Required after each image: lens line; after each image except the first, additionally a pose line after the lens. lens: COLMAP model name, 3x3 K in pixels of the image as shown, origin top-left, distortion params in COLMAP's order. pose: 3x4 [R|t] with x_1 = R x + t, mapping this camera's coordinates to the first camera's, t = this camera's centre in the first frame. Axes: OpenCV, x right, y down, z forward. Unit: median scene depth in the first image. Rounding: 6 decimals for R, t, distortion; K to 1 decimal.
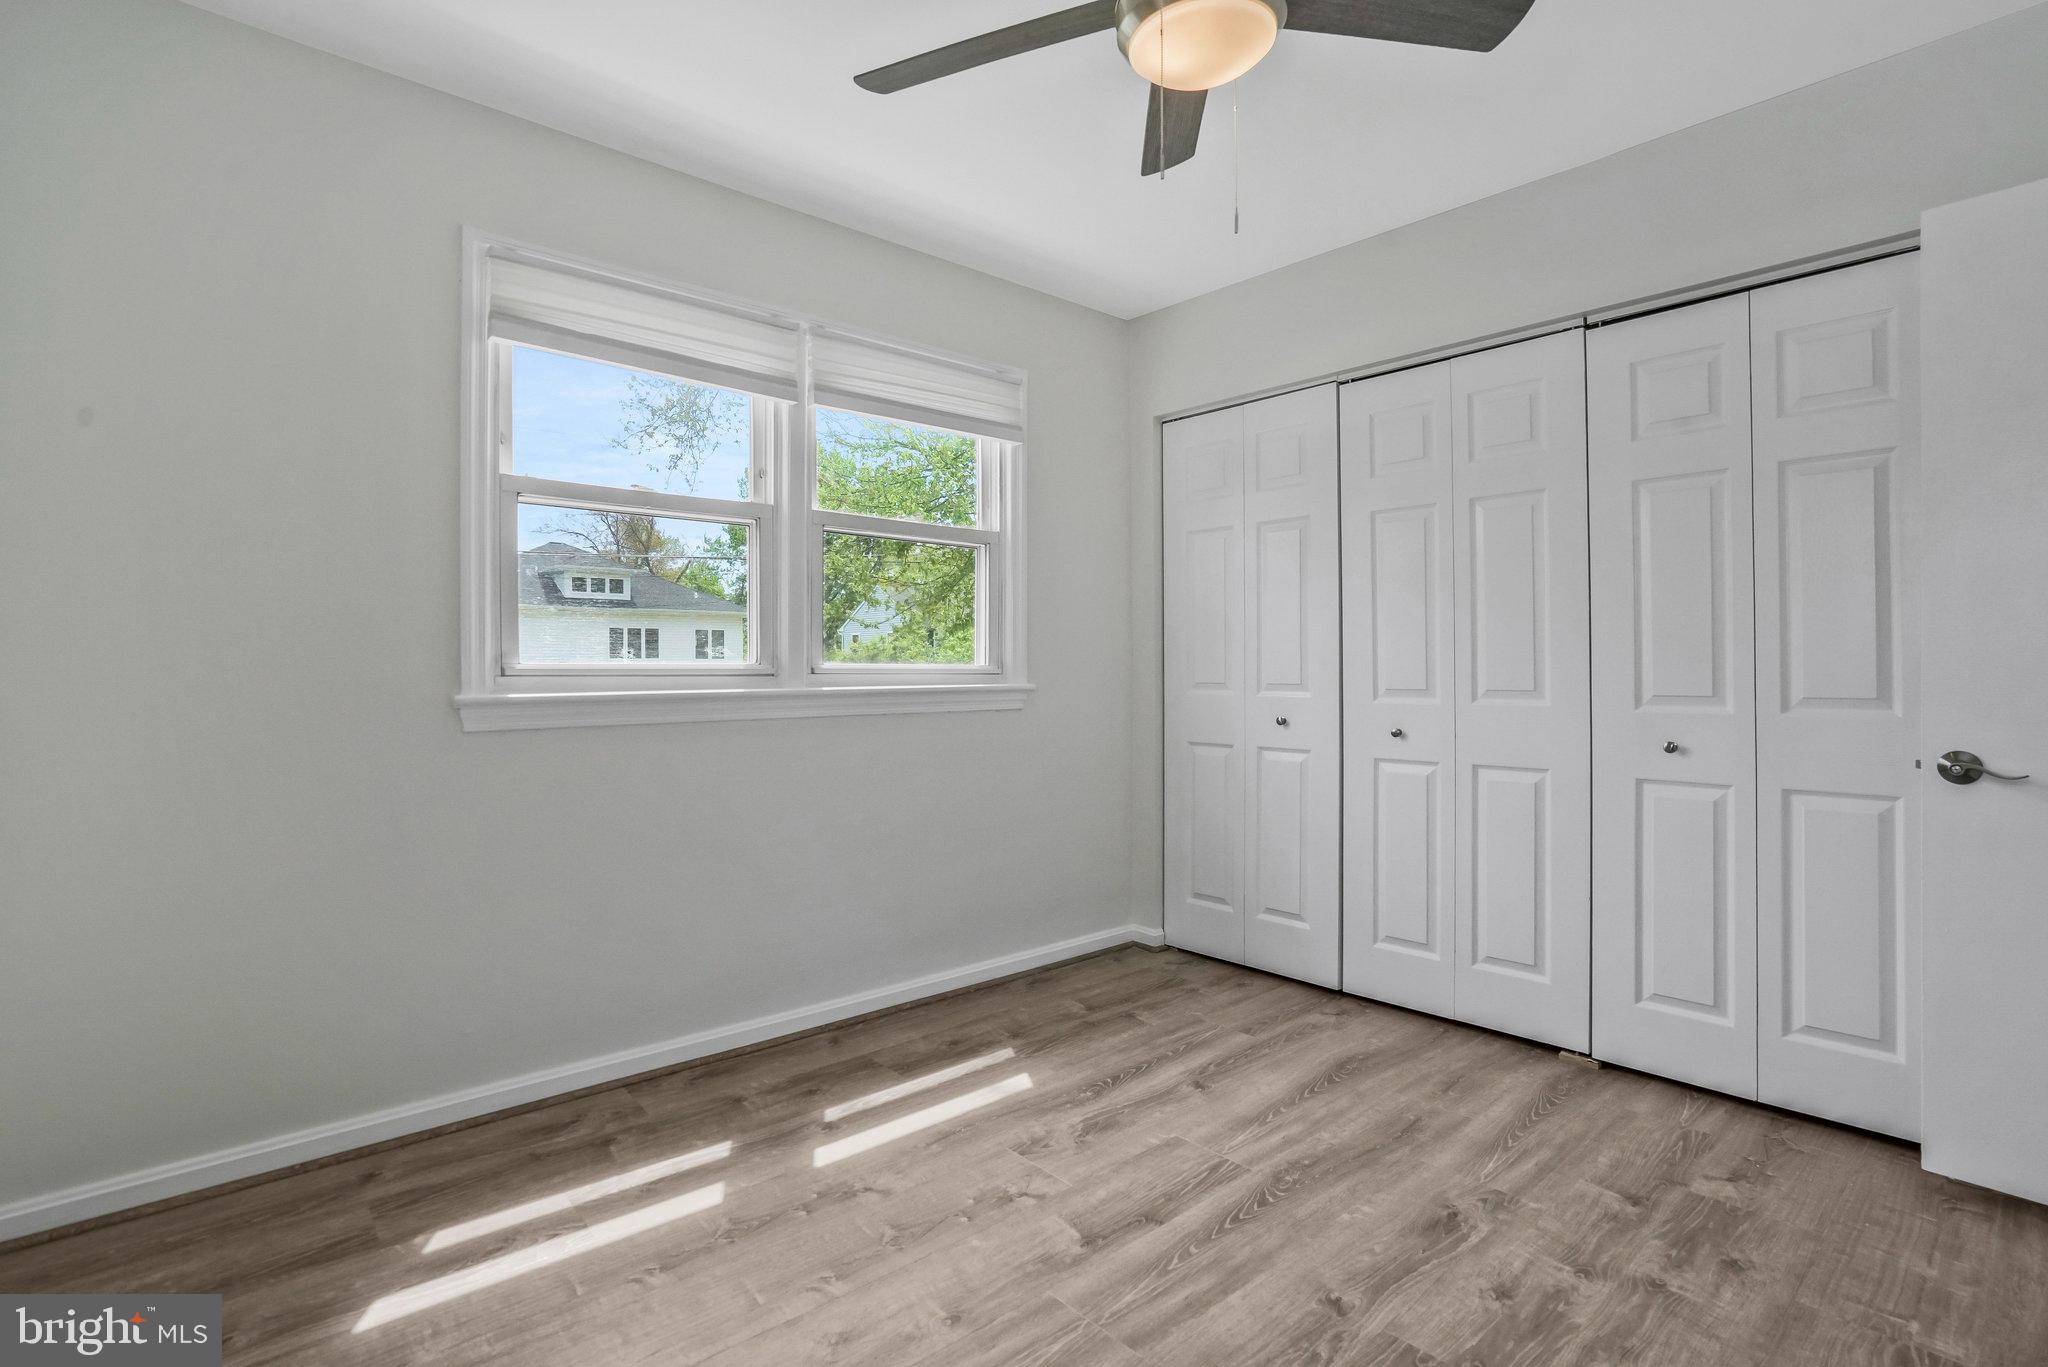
lens RADIAL K [[985.7, 0, 1020.2], [0, 985.7, 690.8], [0, 0, 1]] dist [-0.057446, 0.027239]
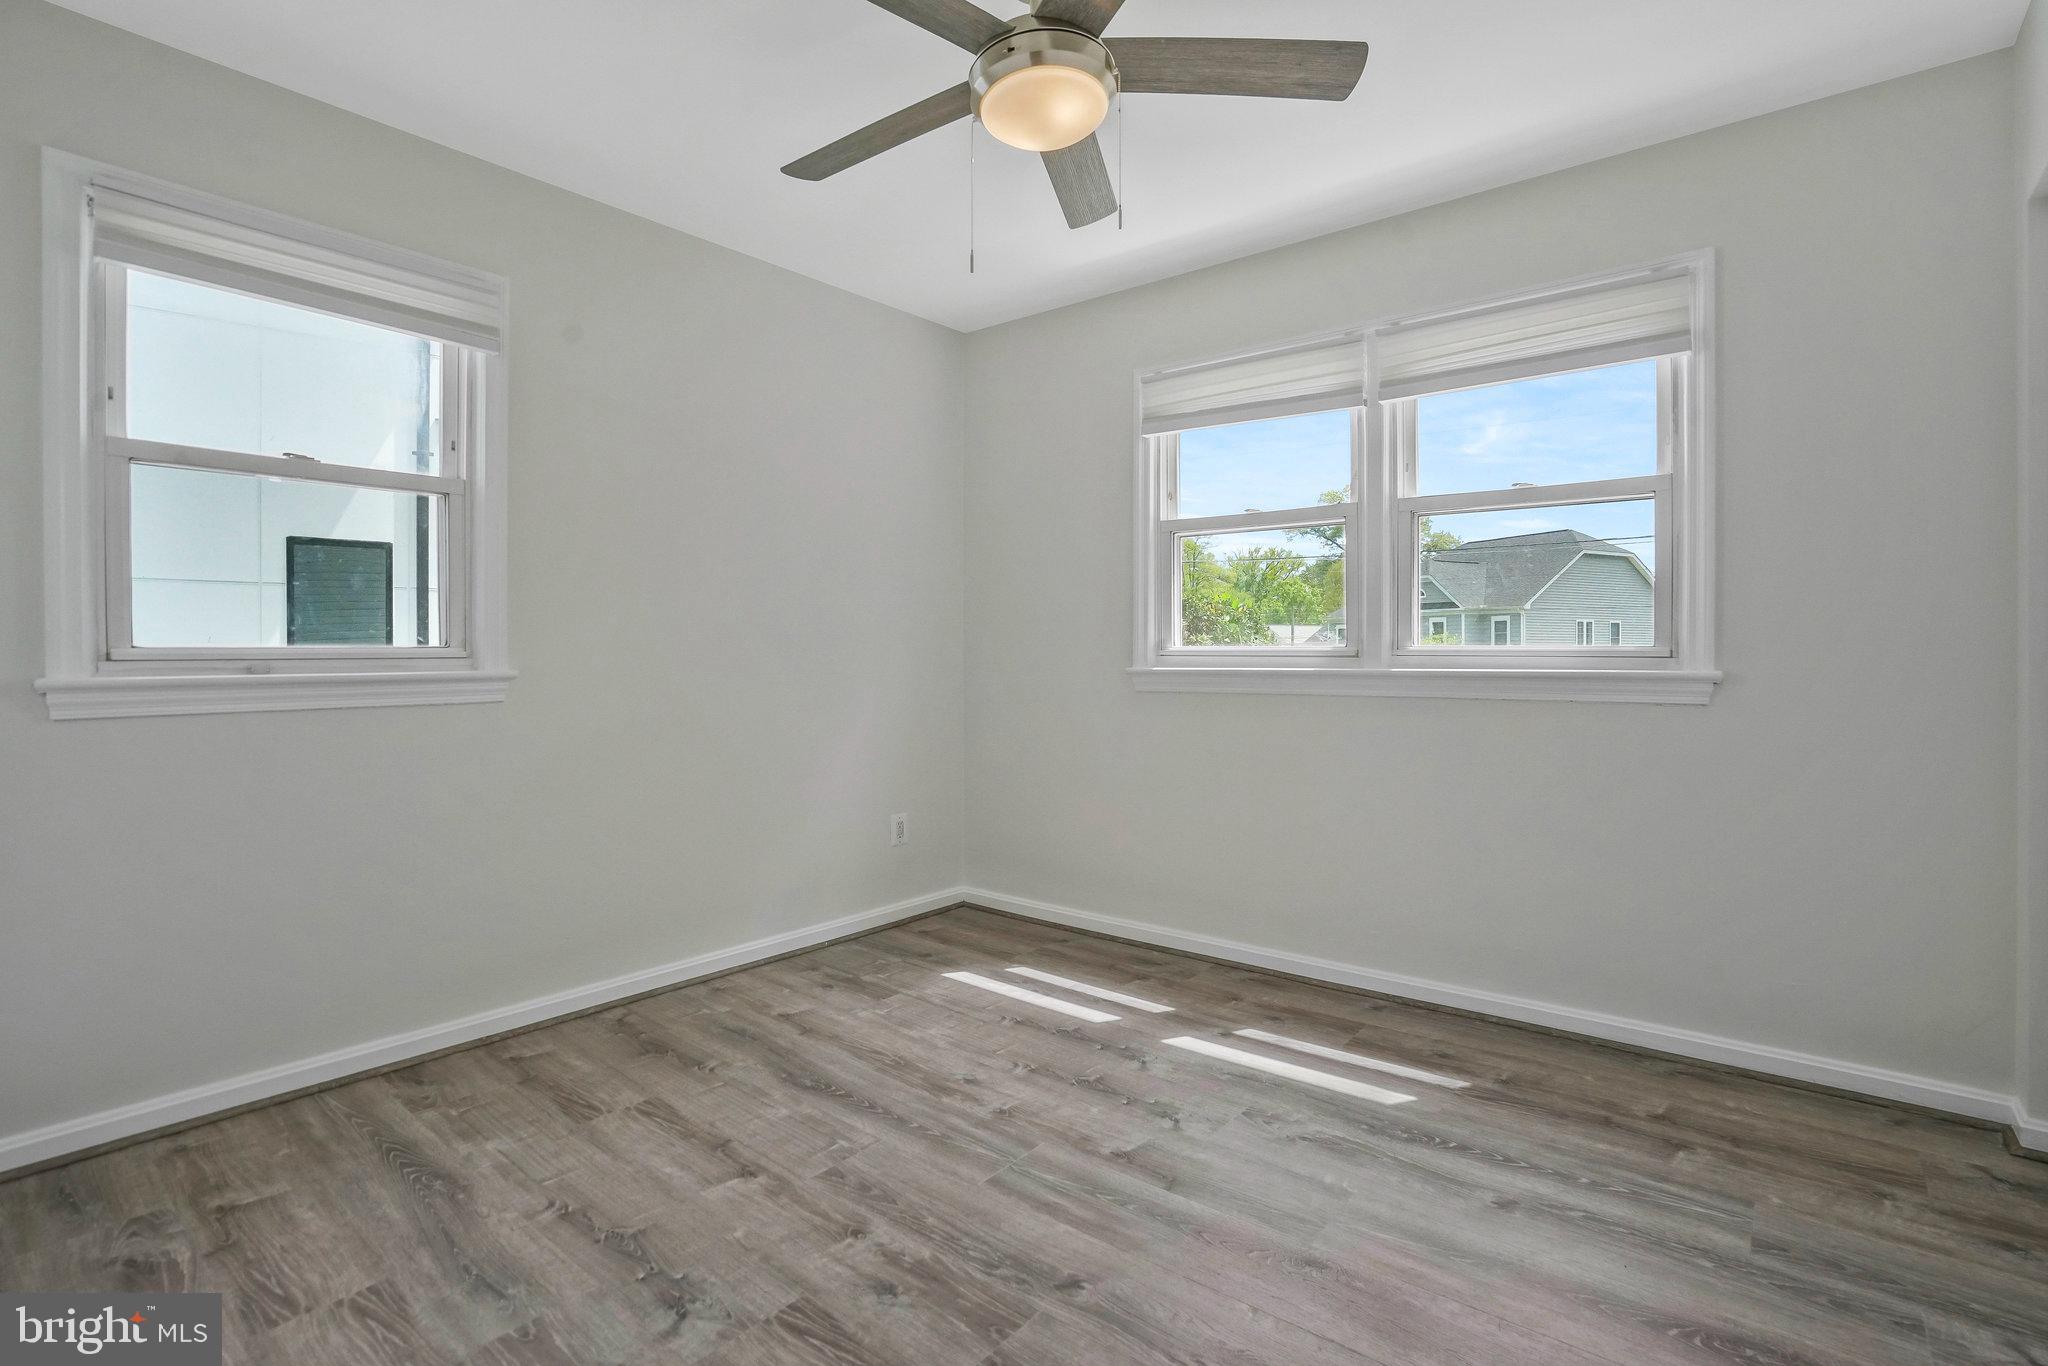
lens RADIAL K [[980.7, 0, 1024.7], [0, 980.7, 646.3], [0, 0, 1]] dist [-0.040319, 0.015547]
pose [[0.160892, -0.003380, -0.986966, 0.909257], [-0.019717, 0.999784, -0.006638, -0.014745], [0.986775, 0.020528, 0.160790, 0.535930]]
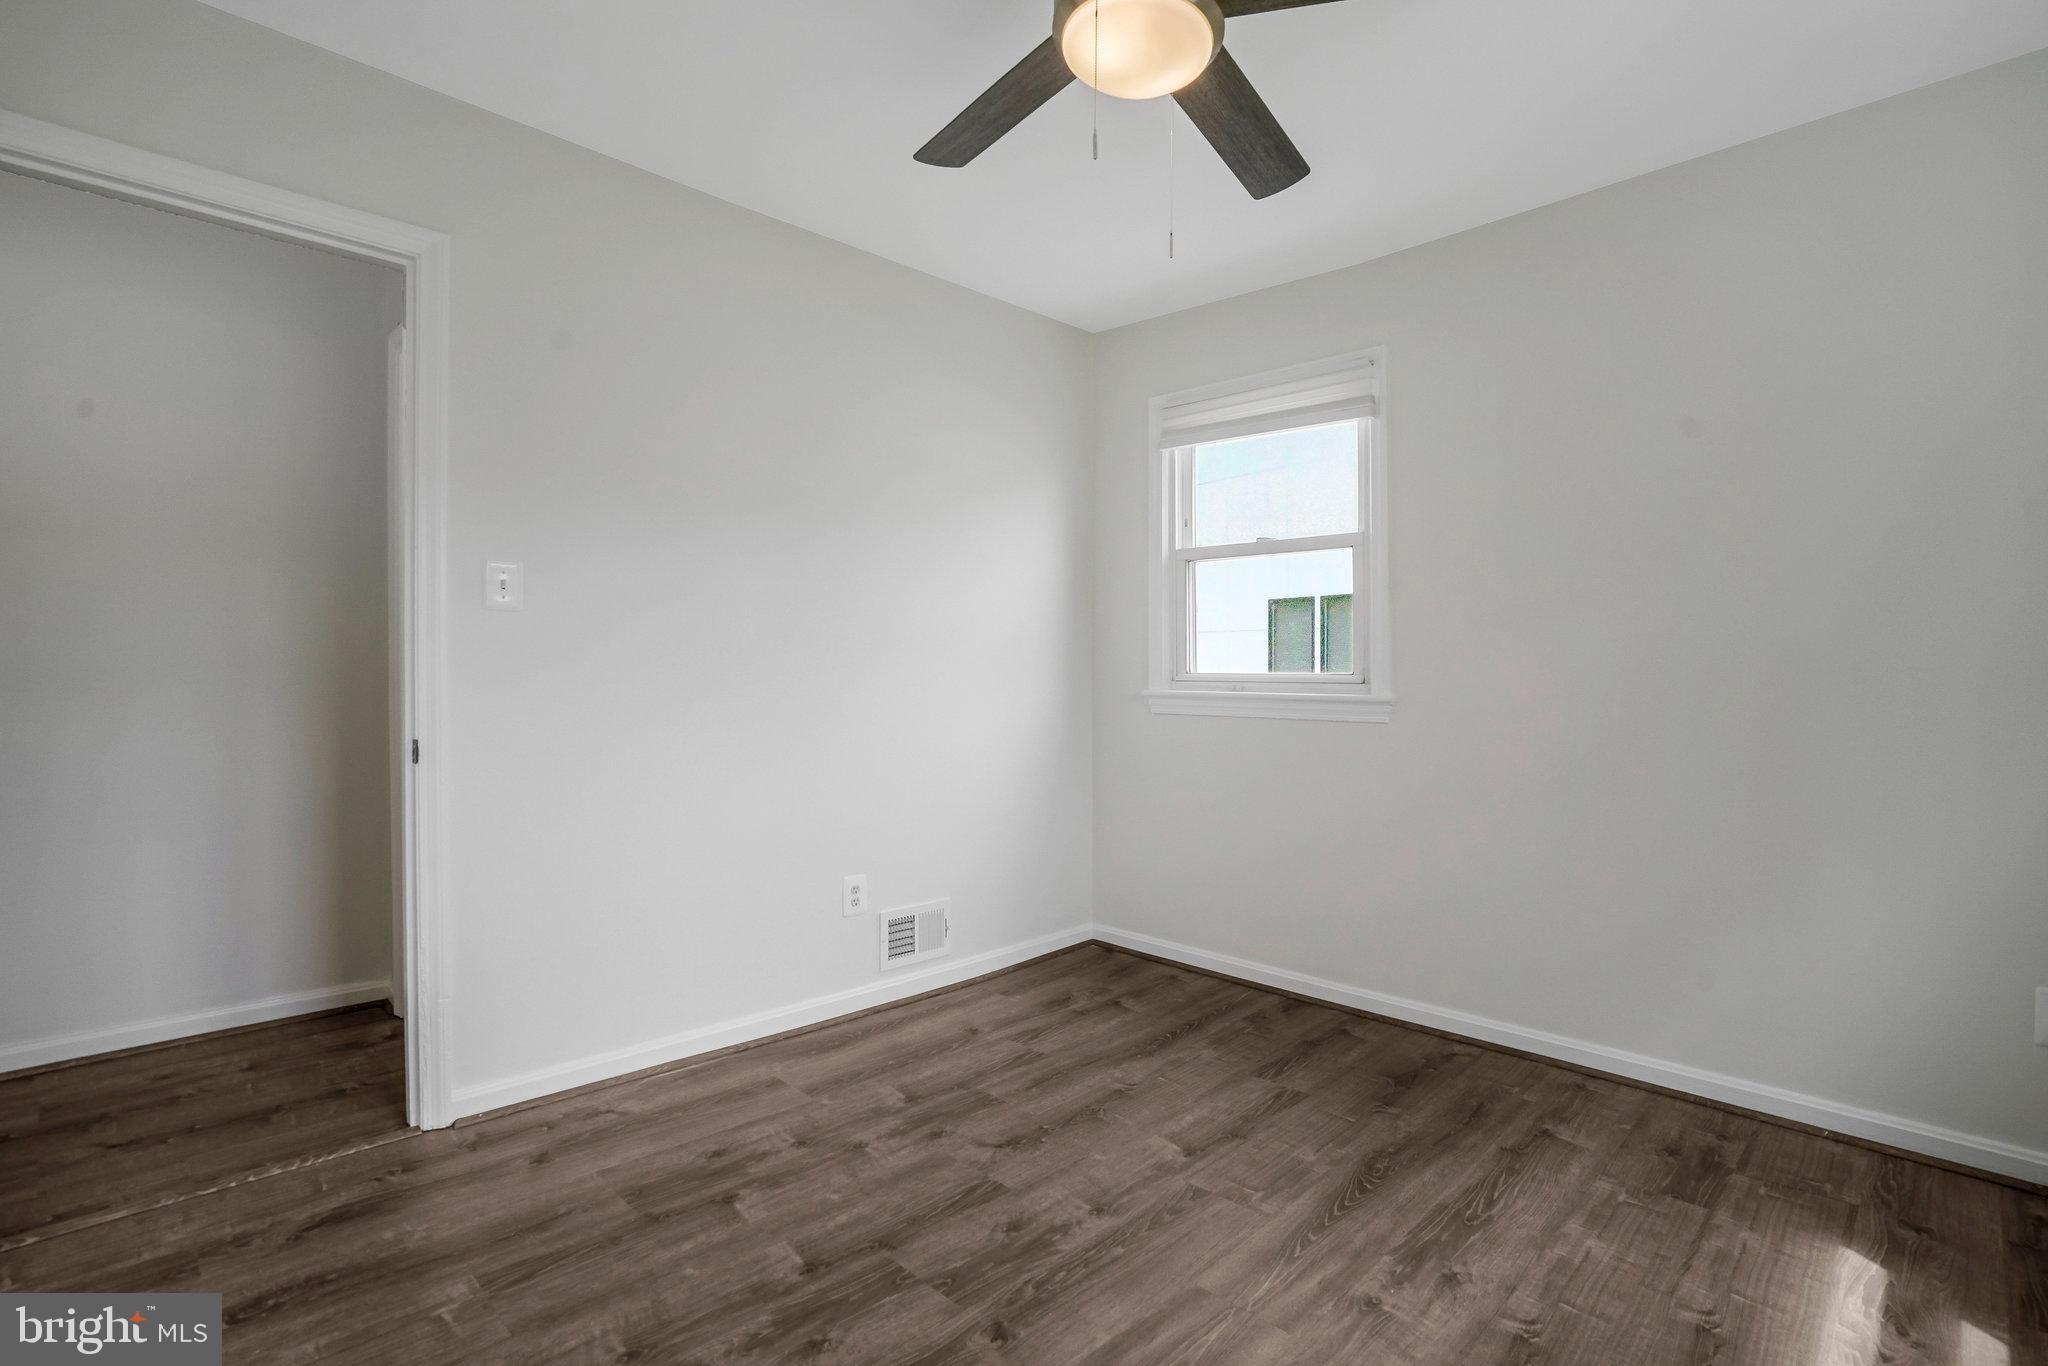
lens RADIAL K [[959.8, 0, 1017.6], [0, 959.8, 681.7], [0, 0, 1]] dist [-0.065287, 0.024769]
pose [[-0.997524, -0.008887, -0.069757, 0.263070], [-0.011111, 0.999440, 0.031561, -0.033800], [0.069437, 0.032258, -0.997065, 1.325049]]
